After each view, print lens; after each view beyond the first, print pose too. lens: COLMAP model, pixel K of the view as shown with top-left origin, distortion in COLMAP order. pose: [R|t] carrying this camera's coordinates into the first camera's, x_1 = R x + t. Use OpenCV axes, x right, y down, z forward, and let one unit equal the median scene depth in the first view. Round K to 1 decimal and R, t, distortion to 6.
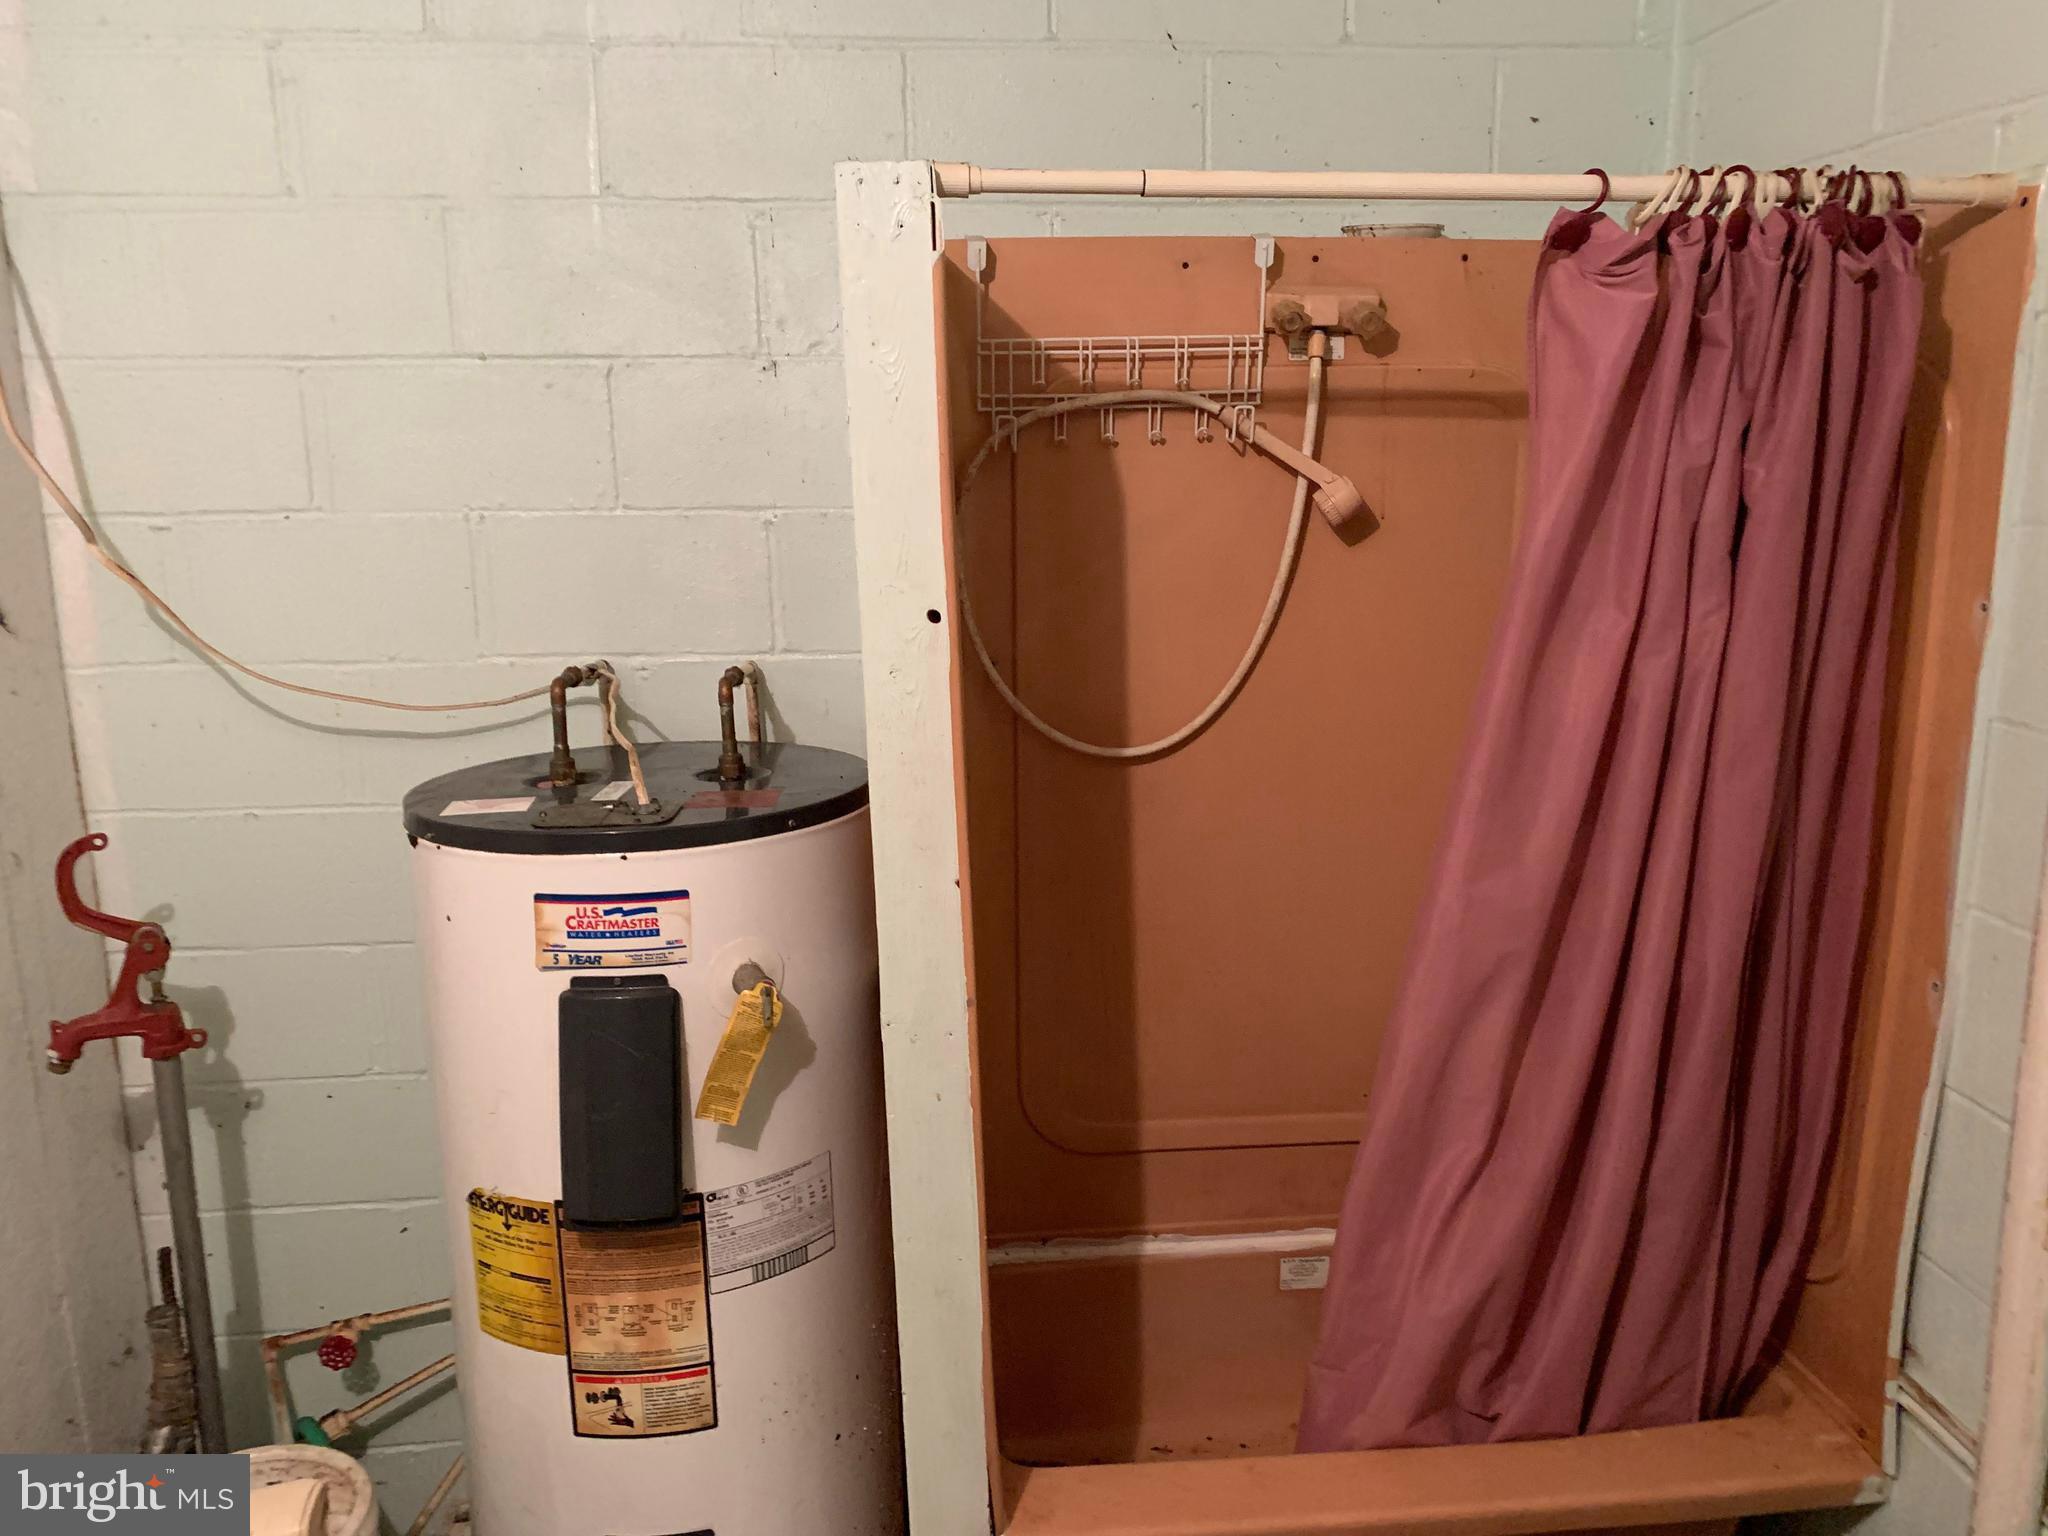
lens RADIAL K [[1545.2, 0, 1004.3], [0, 1545.2, 769.0], [0, 0, 1]] dist [0.032090, -0.044027]
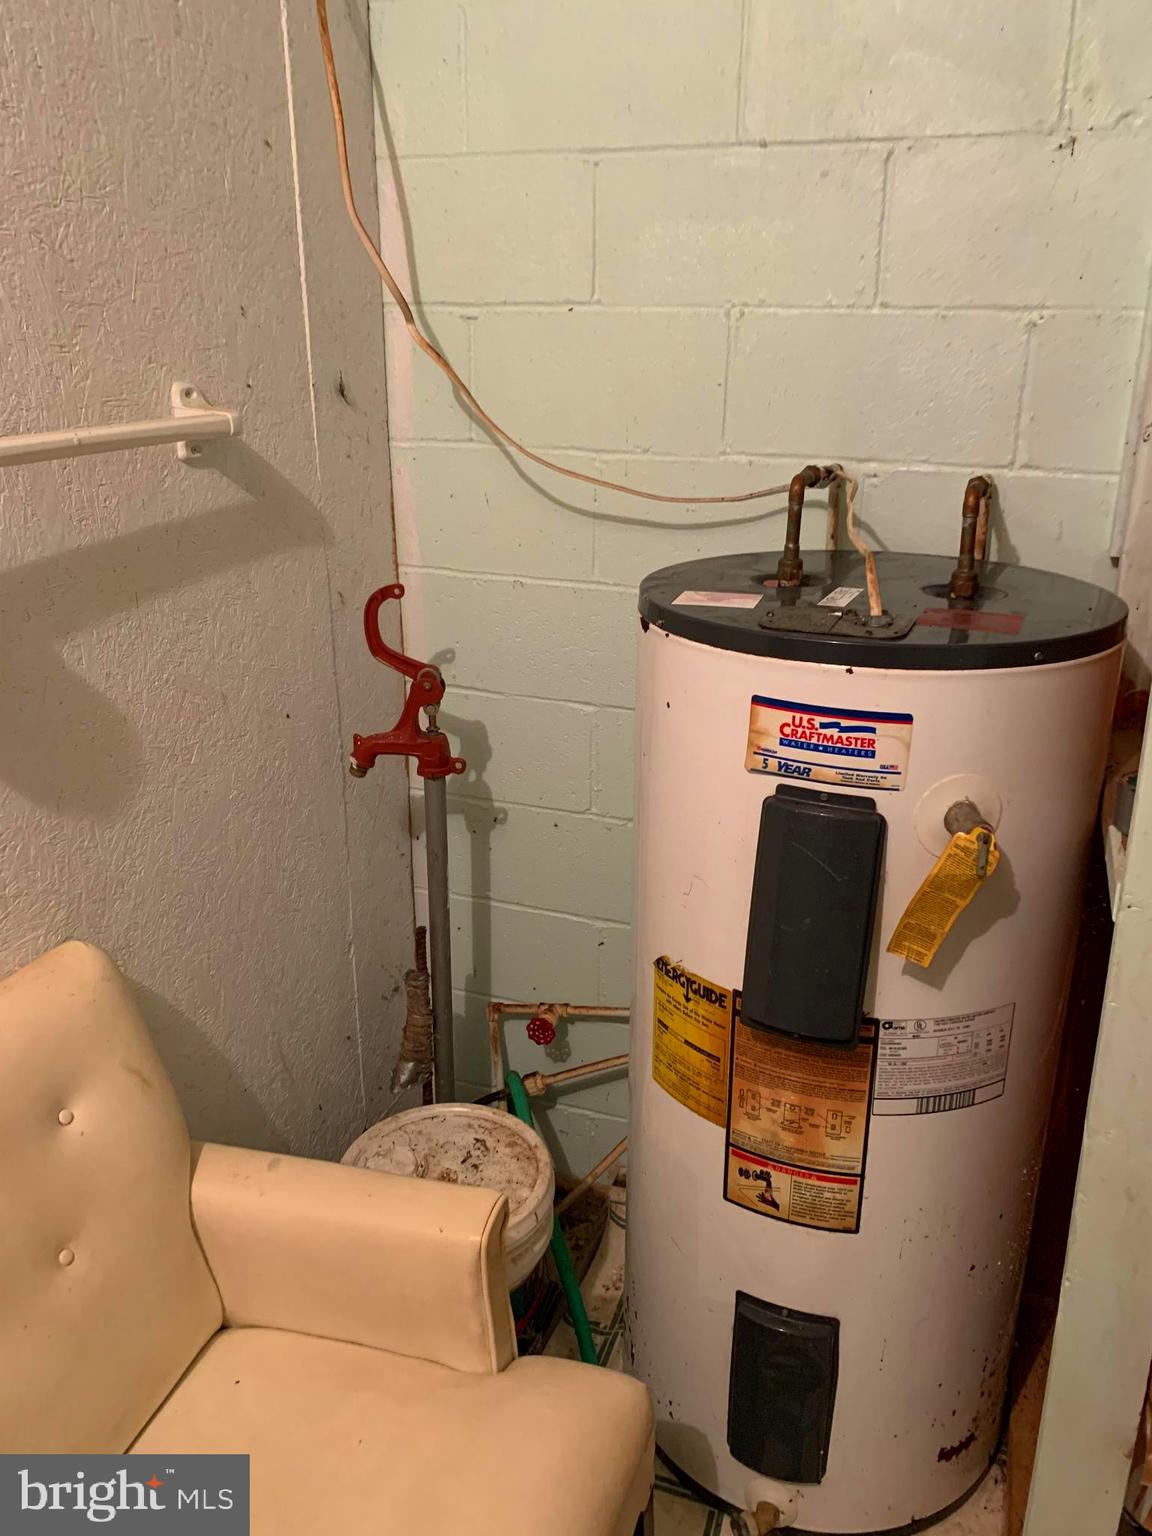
lens RADIAL K [[1158.9, 0, 576.0], [0, 1158.9, 758.1], [0, 0, 1]] dist [0.032090, -0.044027]
pose [[0.905767, 0.164852, -0.390398, -0.091229], [-0.101074, 0.978687, 0.178764, -0.000534], [0.411547, -0.122460, 0.903124, 0.233464]]
